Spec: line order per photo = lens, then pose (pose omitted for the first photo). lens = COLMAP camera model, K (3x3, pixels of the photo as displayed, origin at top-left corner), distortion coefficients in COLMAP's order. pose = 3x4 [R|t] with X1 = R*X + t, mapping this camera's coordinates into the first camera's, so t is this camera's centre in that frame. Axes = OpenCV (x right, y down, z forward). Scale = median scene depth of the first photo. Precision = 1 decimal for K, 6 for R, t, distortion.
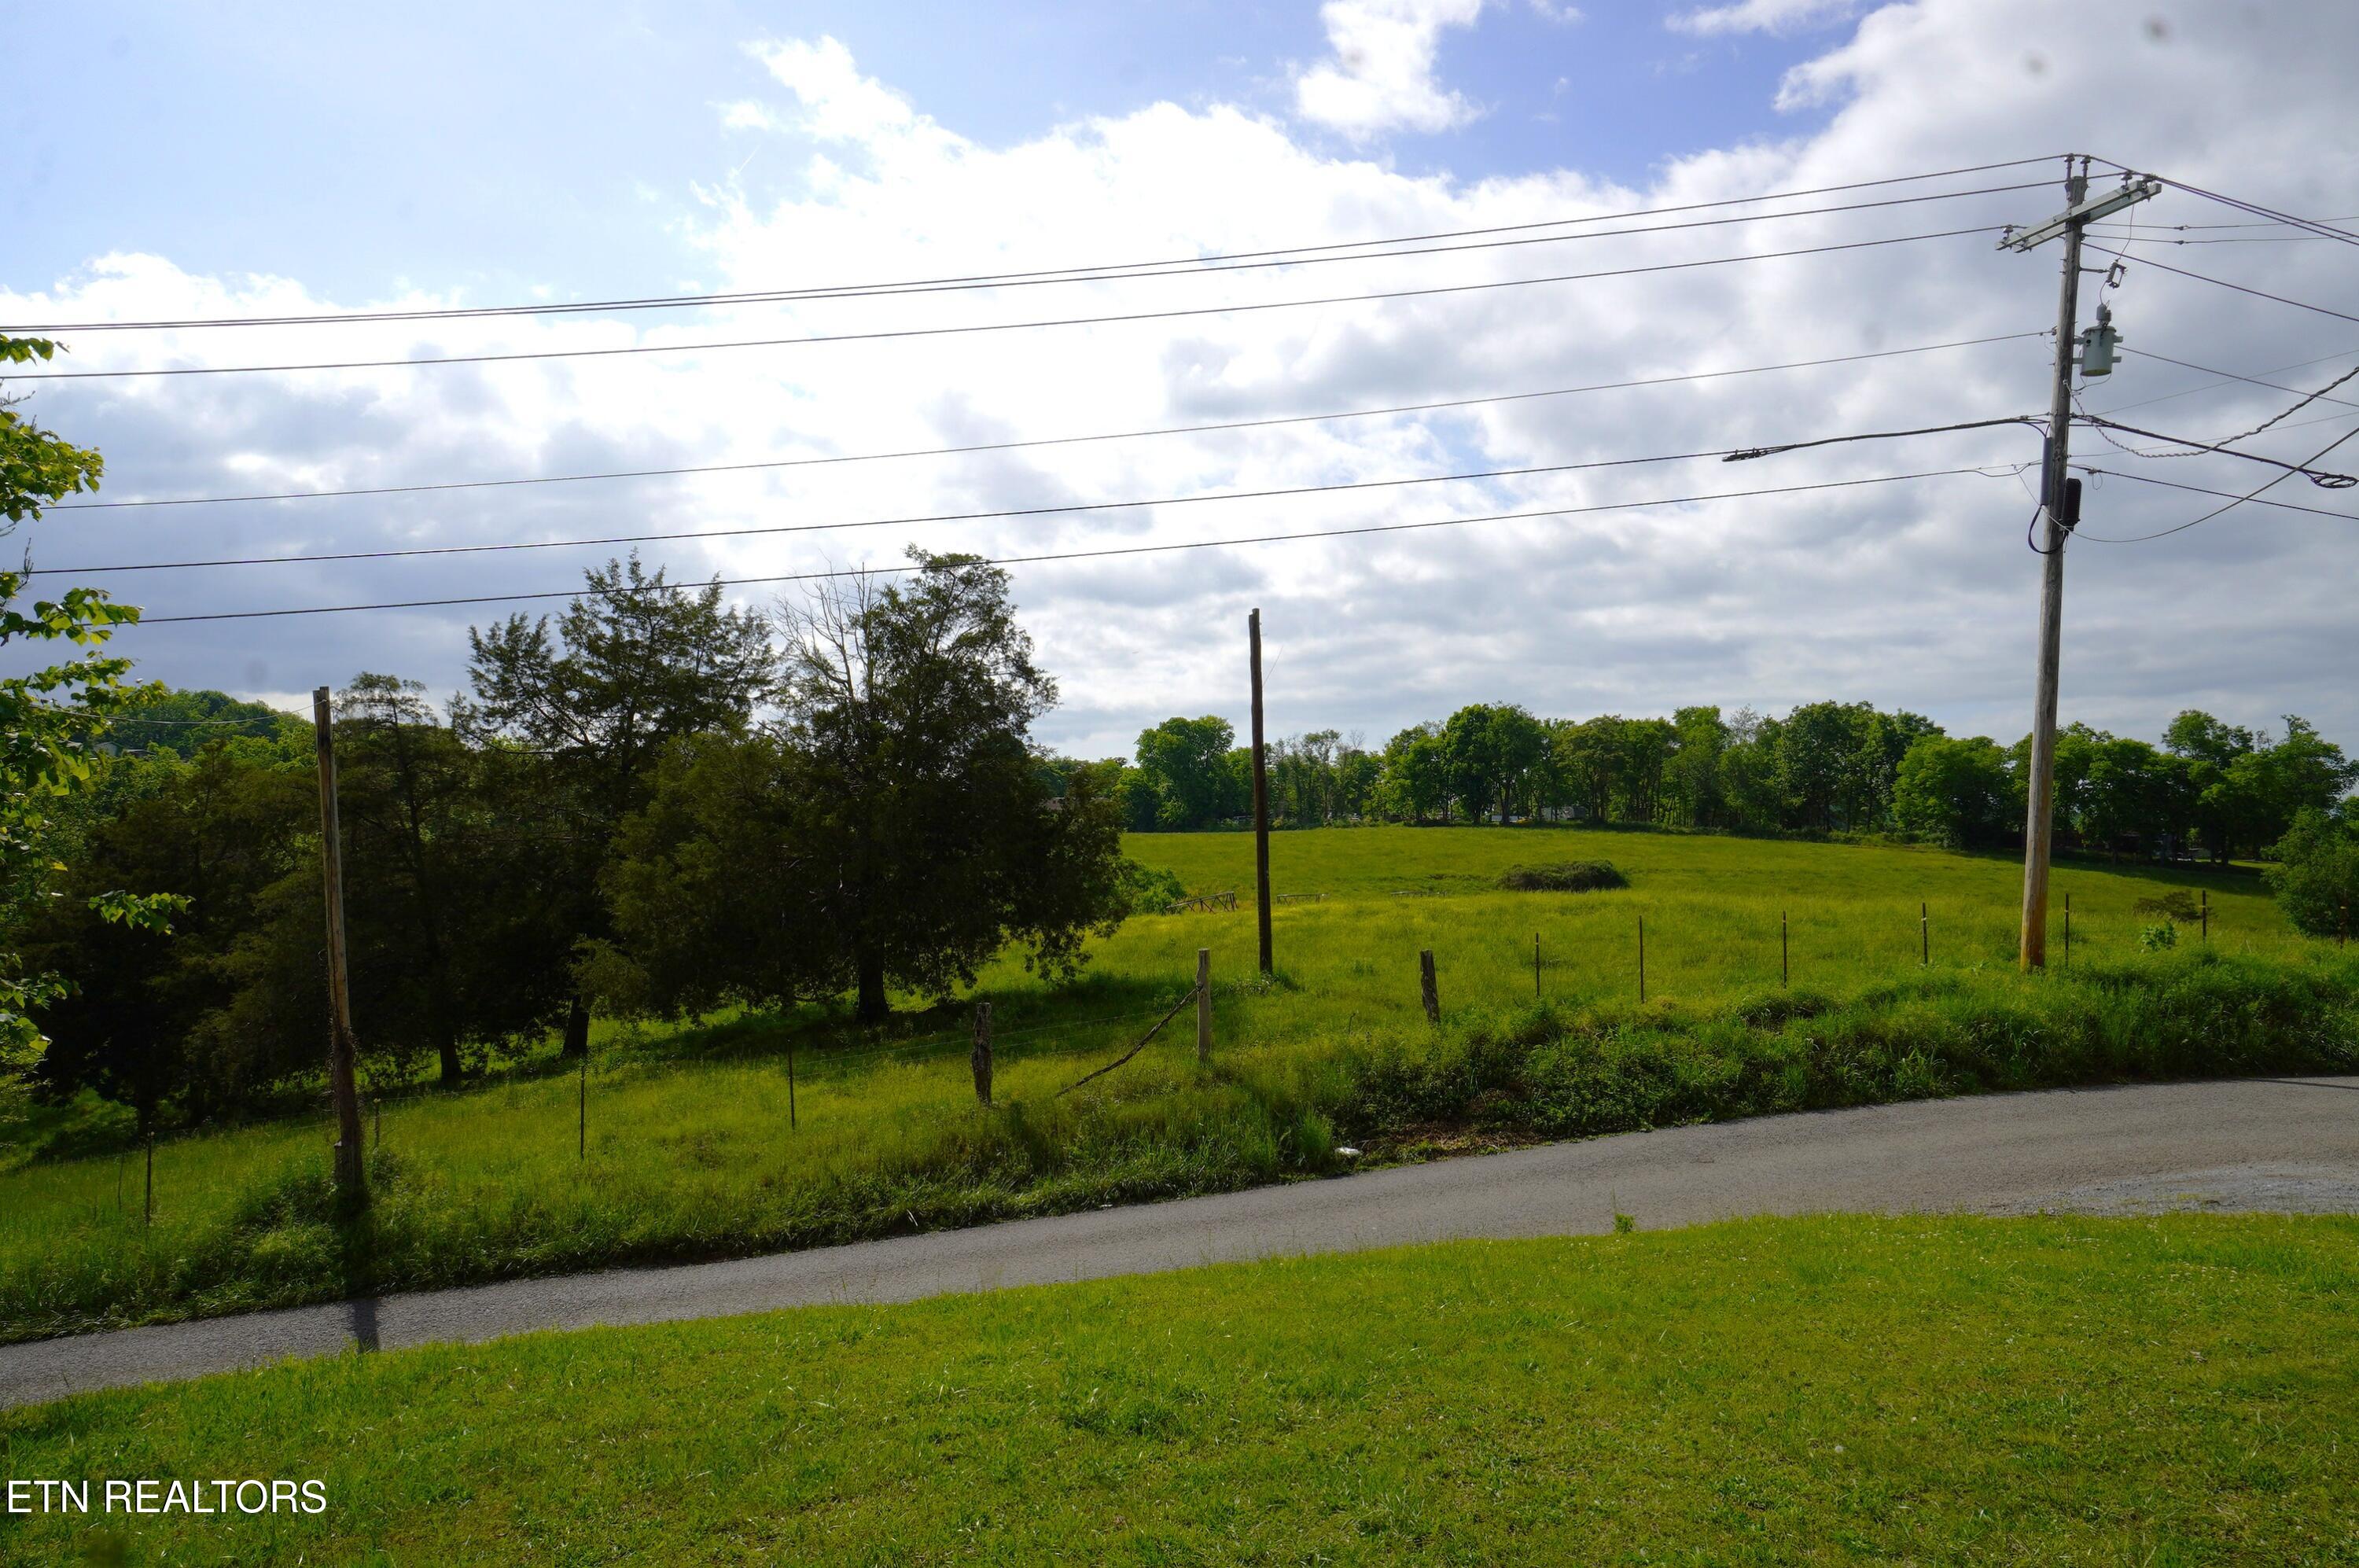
lens RADIAL K [[1564.8, 0, 1182.1], [0, 1564.8, 786.5], [0, 0, 1]] dist [0.009561, 0.028680]
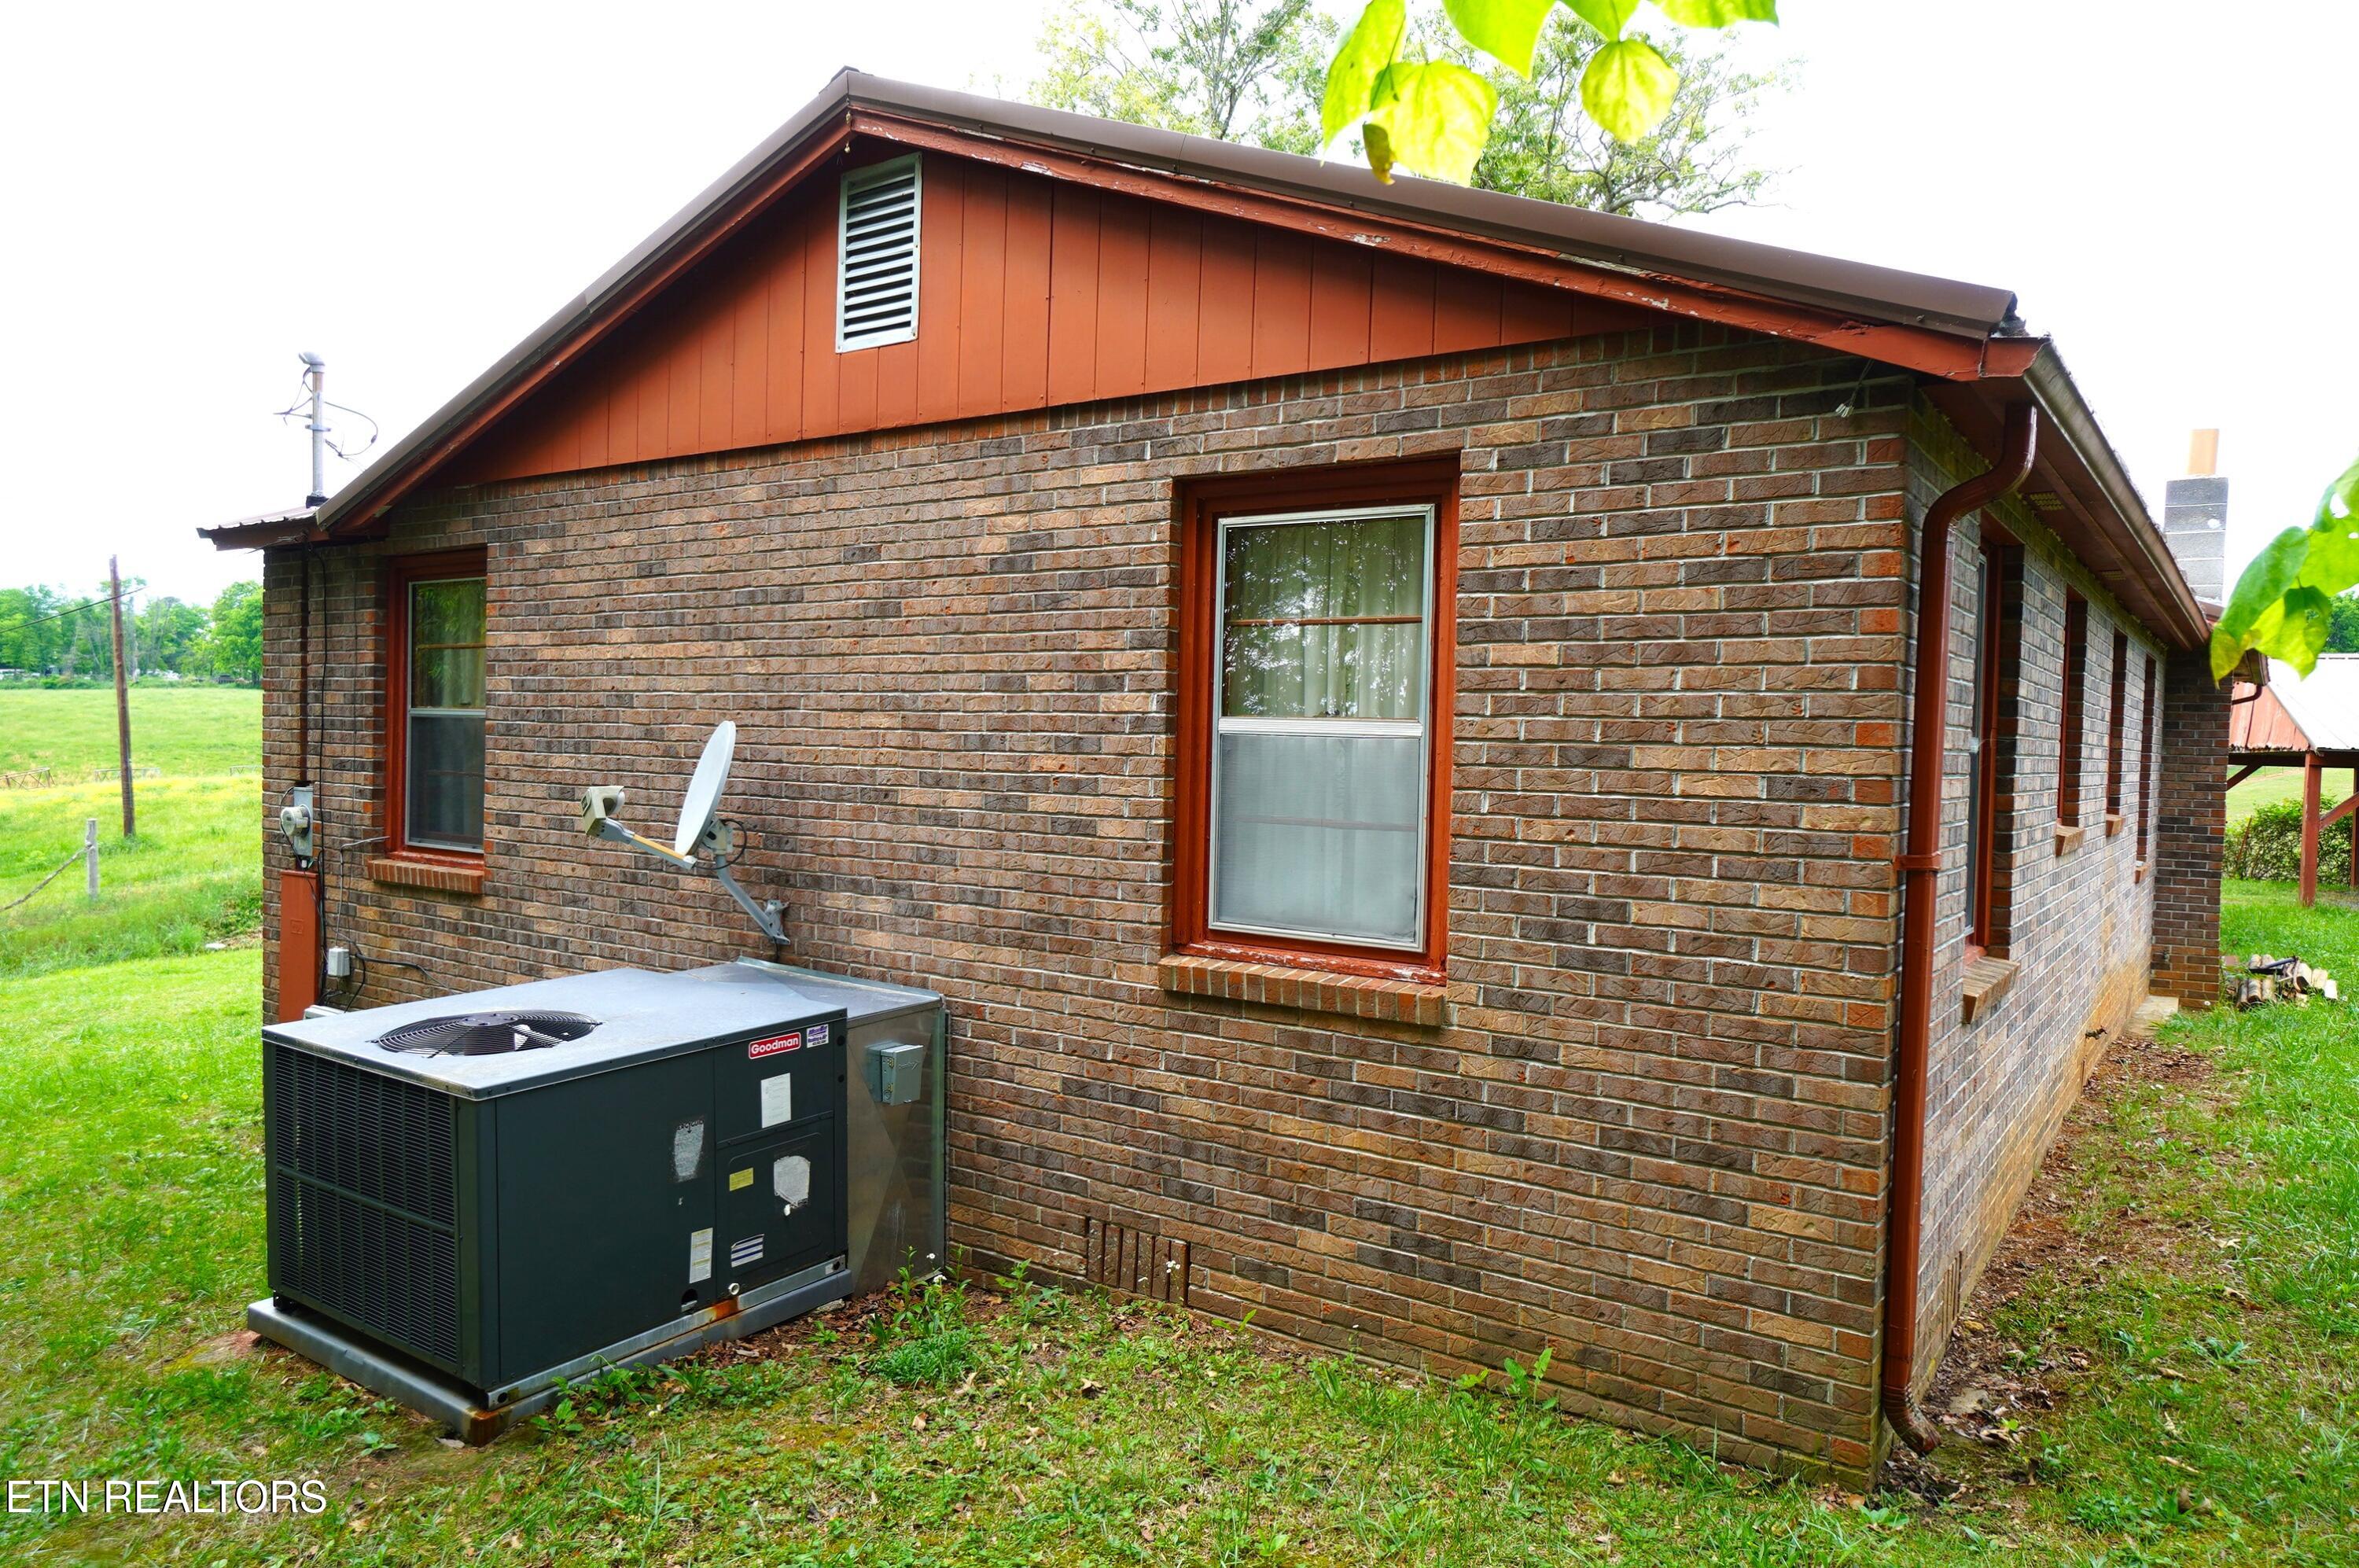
lens RADIAL K [[1564.8, 0, 1179.3], [0, 1564.8, 790.6], [0, 0, 1]] dist [0.009561, 0.028680]
pose [[0.776923, -0.018097, 0.629336, -0.075450], [-0.038545, 0.996345, 0.076234, -0.042995], [-0.628415, -0.083486, 0.773385, -0.451845]]
